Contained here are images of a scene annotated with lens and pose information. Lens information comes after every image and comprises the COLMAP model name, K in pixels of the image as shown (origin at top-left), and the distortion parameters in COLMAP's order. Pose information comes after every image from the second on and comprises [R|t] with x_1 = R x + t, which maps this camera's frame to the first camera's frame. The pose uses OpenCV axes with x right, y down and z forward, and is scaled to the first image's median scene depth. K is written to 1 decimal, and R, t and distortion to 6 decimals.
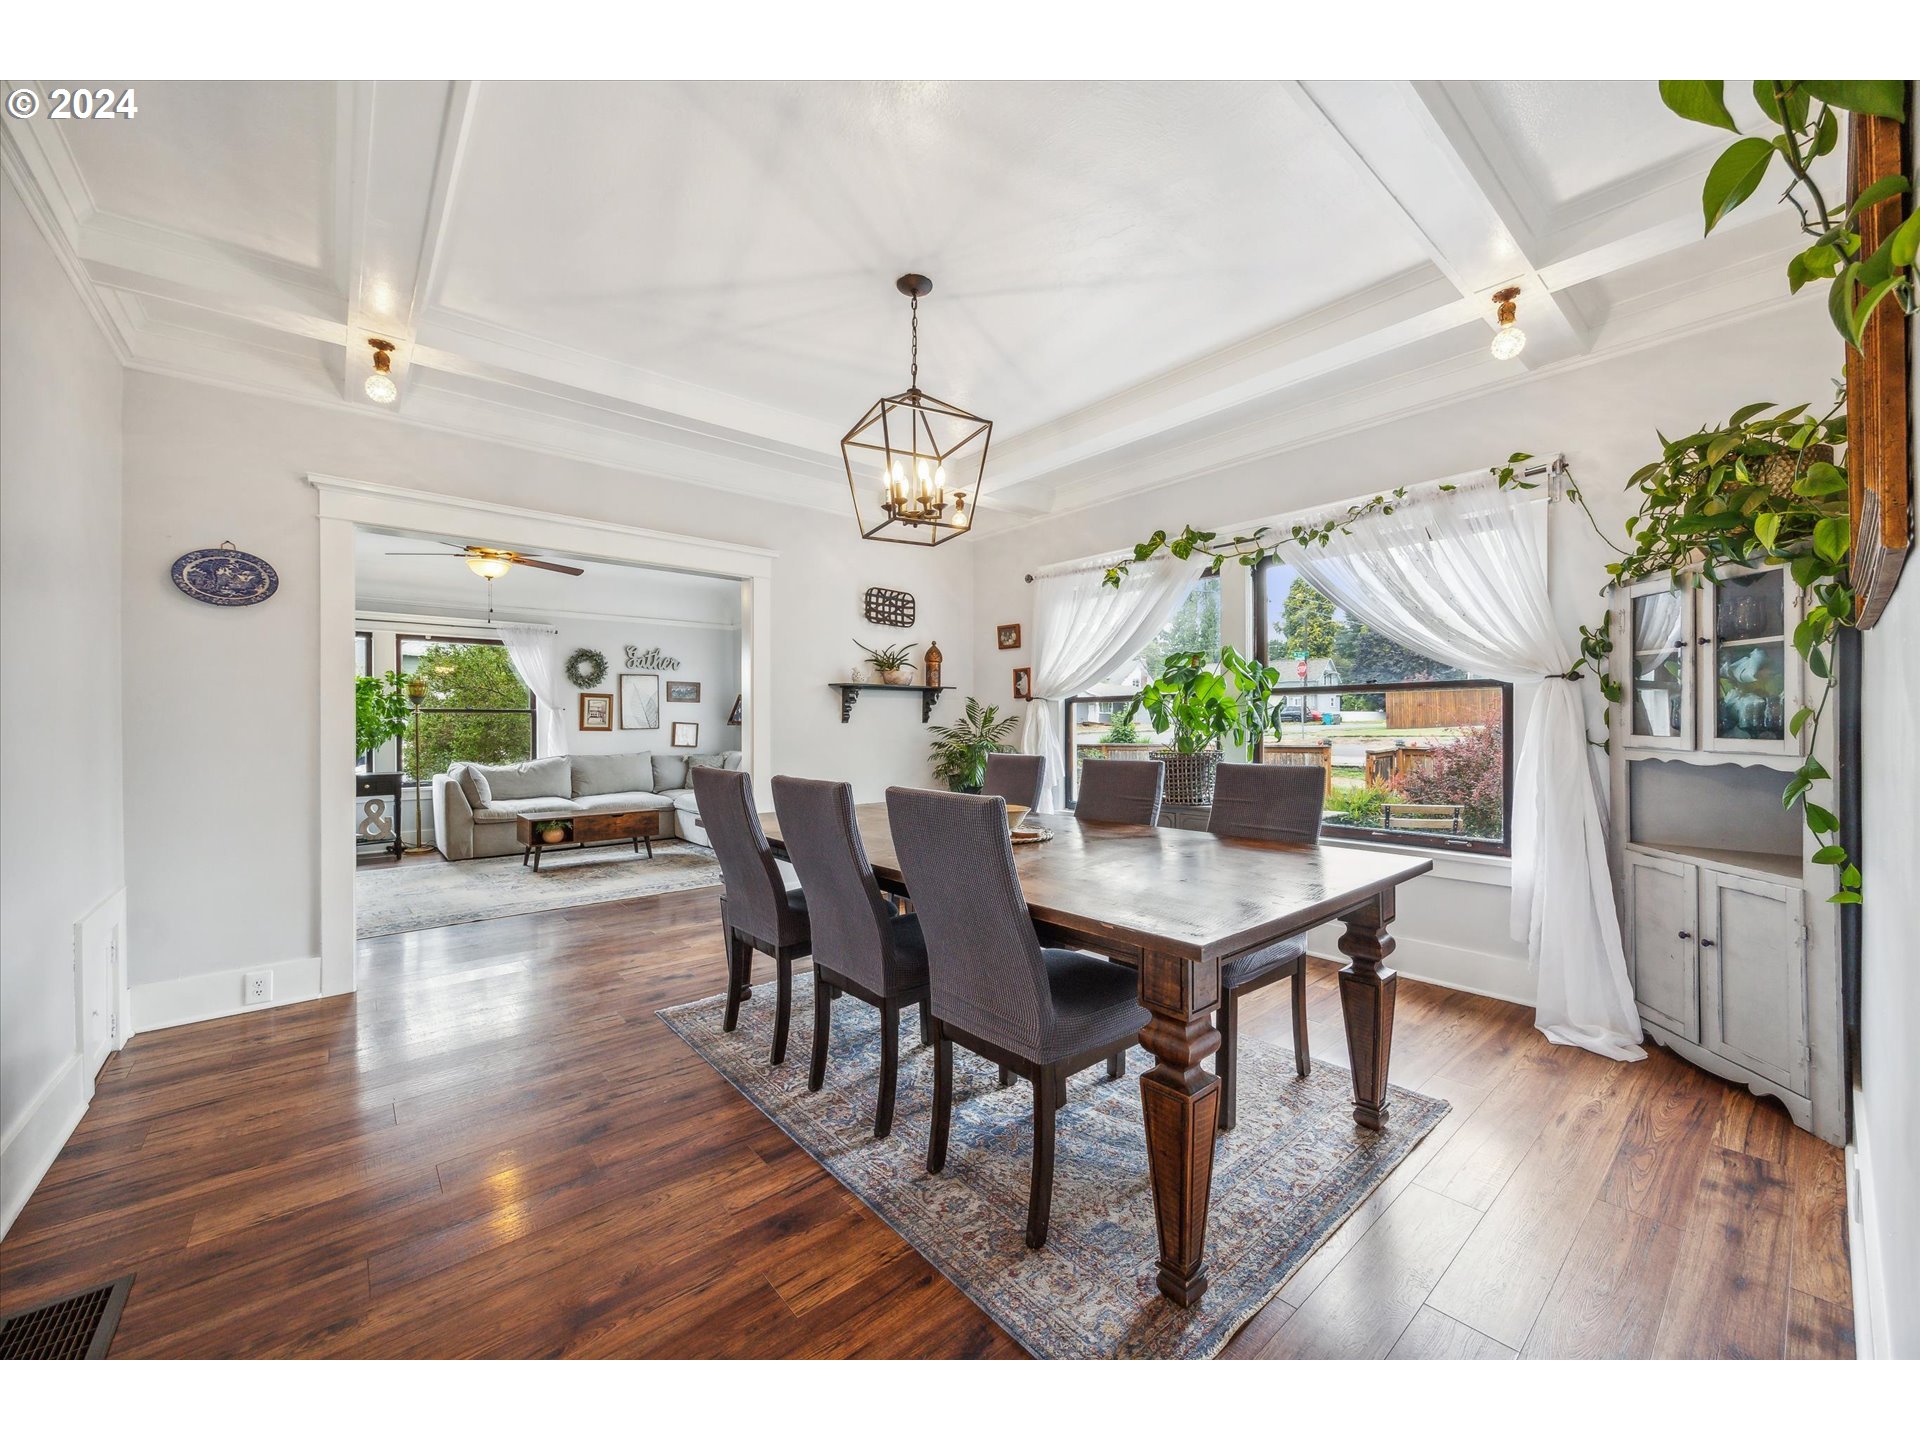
lens RADIAL K [[741.1, 0, 960.8], [0, 741.1, 717.2], [0, 0, 1]] dist [-0.000697, 0.000068]
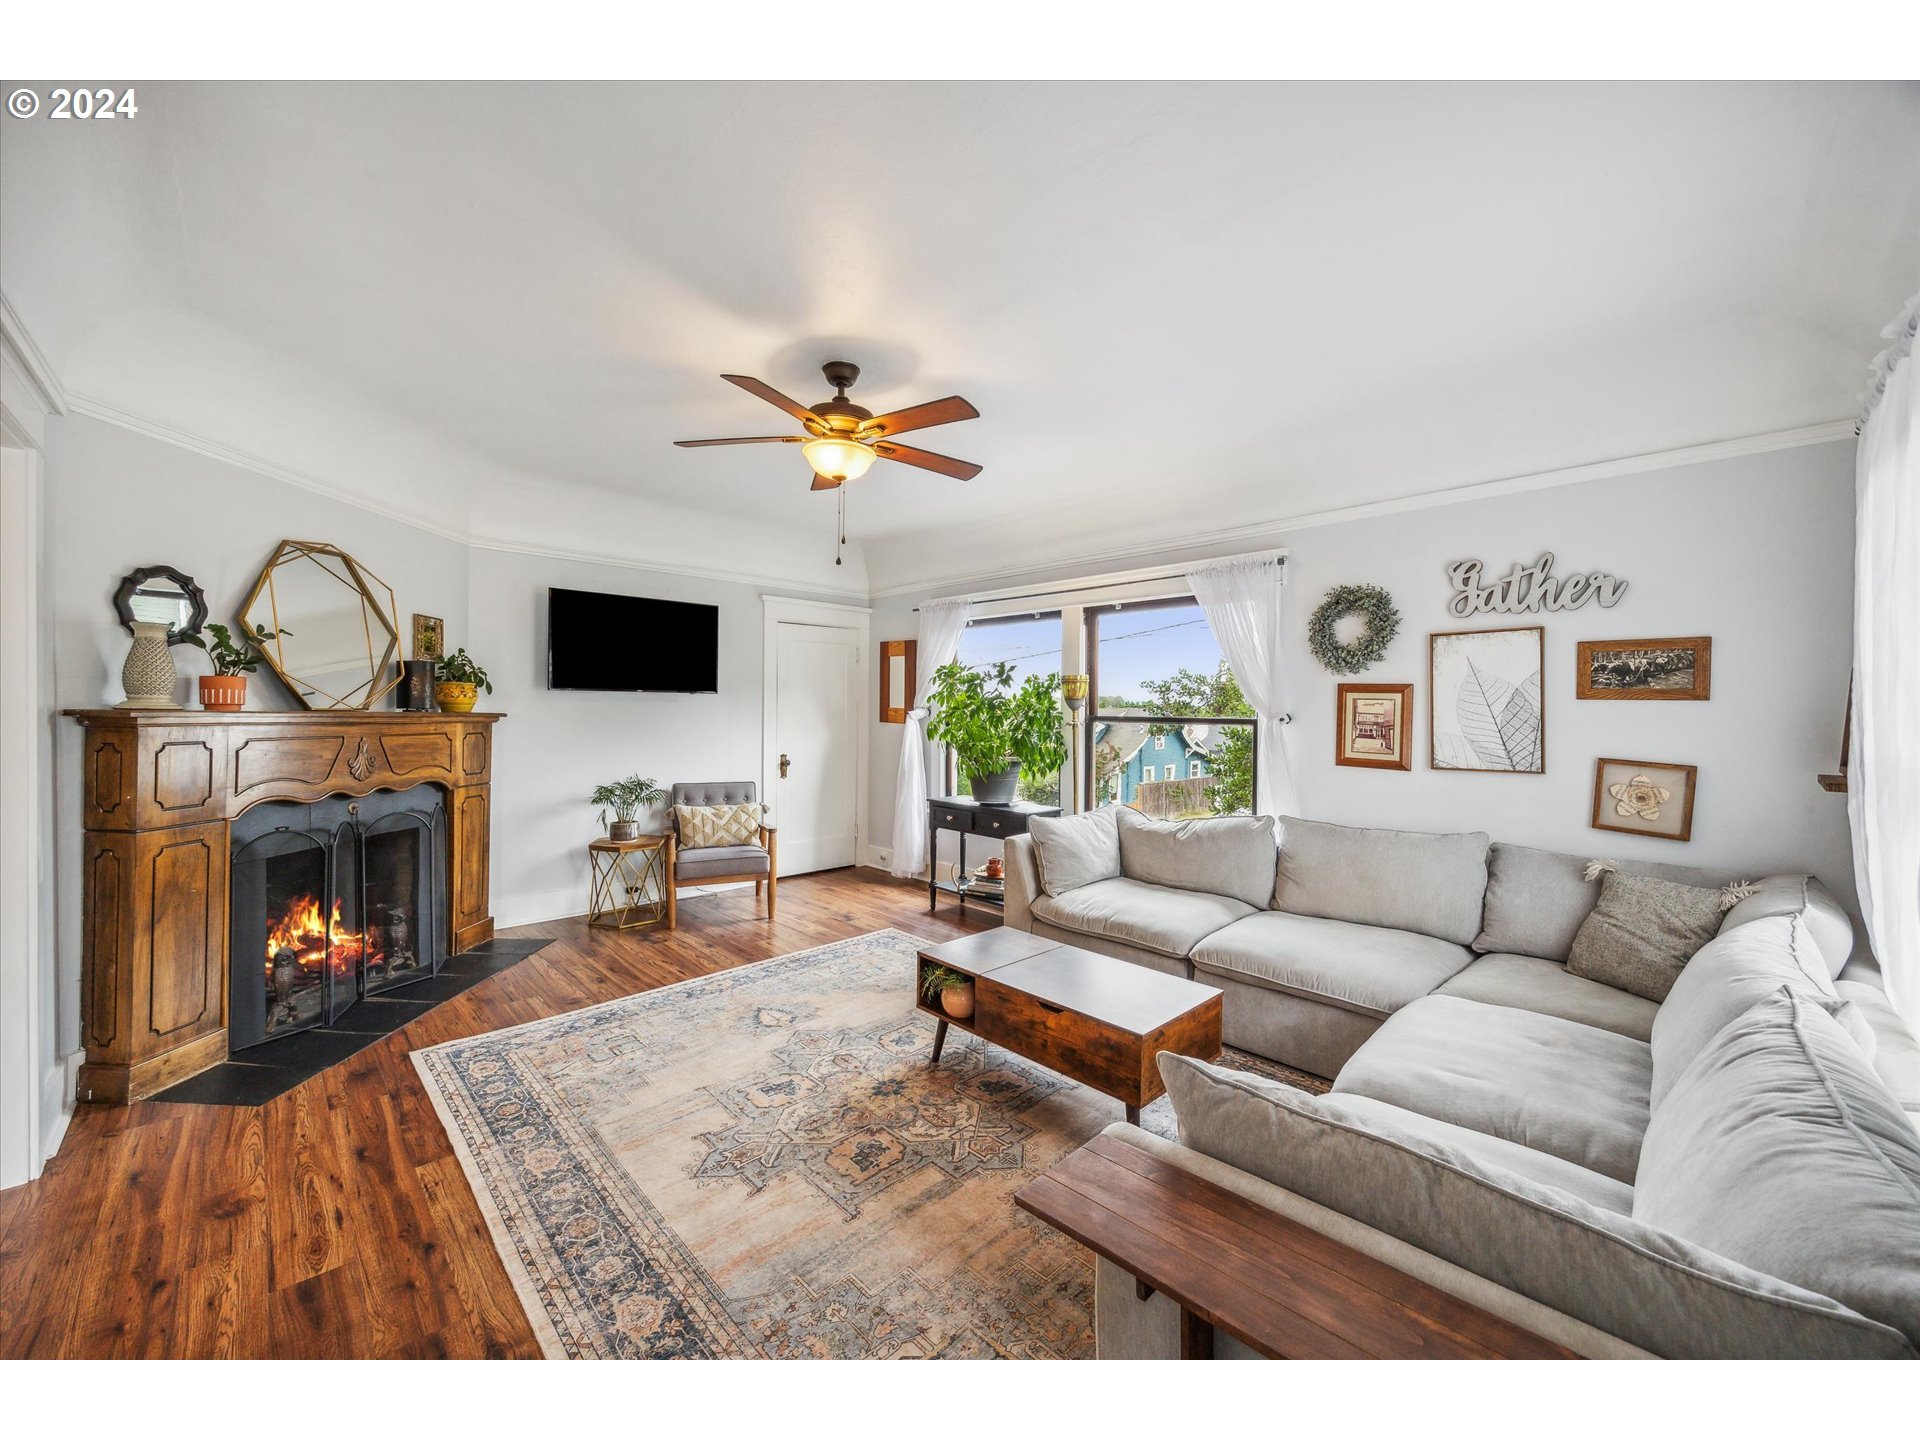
lens RADIAL K [[741.1, 0, 960.2], [0, 741.1, 709.7], [0, 0, 1]] dist [-0.000697, 0.000068]
pose [[0.065920, 0.004098, -0.997816, -0.065277], [-0.004022, 0.999985, 0.003841, -0.016649], [0.997817, 0.003760, 0.065936, 0.711664]]
